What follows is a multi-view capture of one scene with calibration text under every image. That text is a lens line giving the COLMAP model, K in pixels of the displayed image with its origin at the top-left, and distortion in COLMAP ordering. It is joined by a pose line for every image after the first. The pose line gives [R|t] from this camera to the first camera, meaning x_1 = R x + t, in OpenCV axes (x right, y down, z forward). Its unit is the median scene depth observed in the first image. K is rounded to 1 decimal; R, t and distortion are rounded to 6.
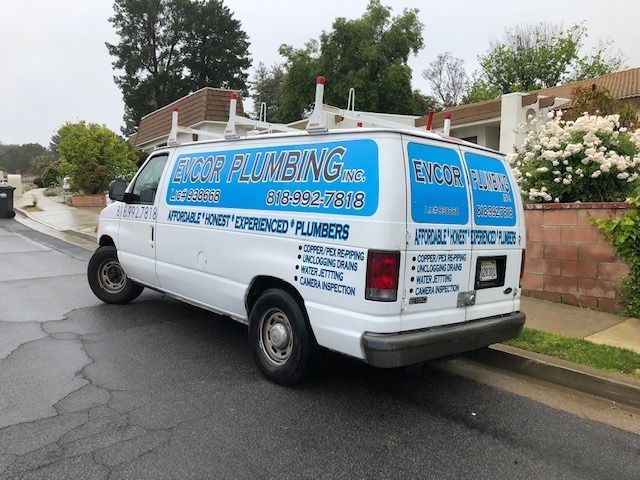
lens RADIAL K [[476.3, 0, 336.7], [0, 476.3, 239.6], [0, 0, 1]] dist [0.049969, -0.000222]
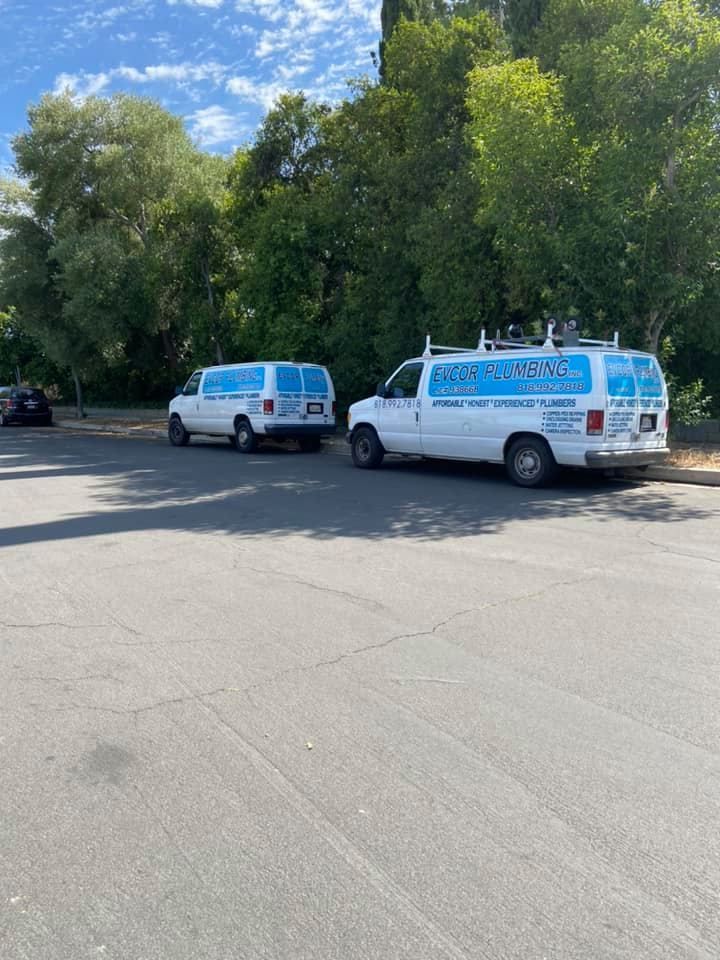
lens RADIAL K [[714.4, 0, 357.9], [0, 714.4, 488.4], [0, 0, 1]] dist [0.049969, -0.000222]
pose [[0.997867, -0.045931, -0.046389, -0.686062], [0.048180, 0.997656, 0.048583, 0.137172], [0.044049, -0.050714, 0.997741, -1.851317]]
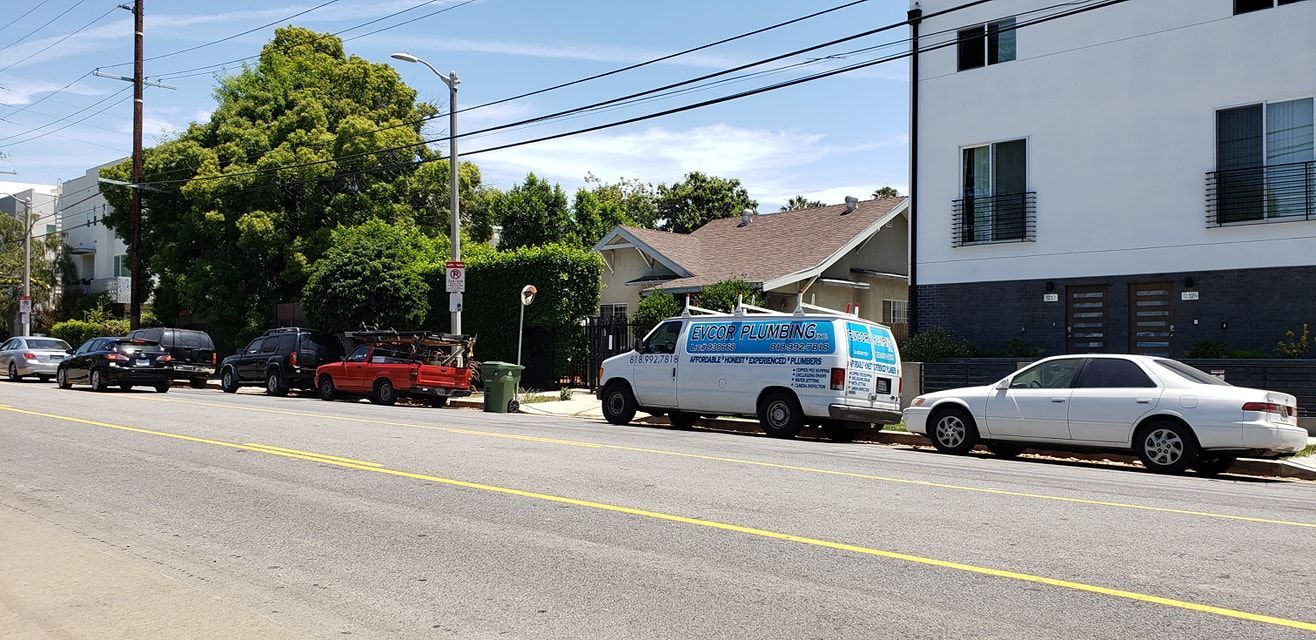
lens RADIAL K [[1011.6, 0, 654.5], [0, 1011.6, 316.0], [0, 0, 1]] dist [0.011011, 0.000526]
pose [[0.996220, 0.022181, 0.083985, -1.054262], [-0.007925, 0.986026, -0.166405, 0.521287], [-0.086502, 0.165110, 0.982474, -3.310981]]
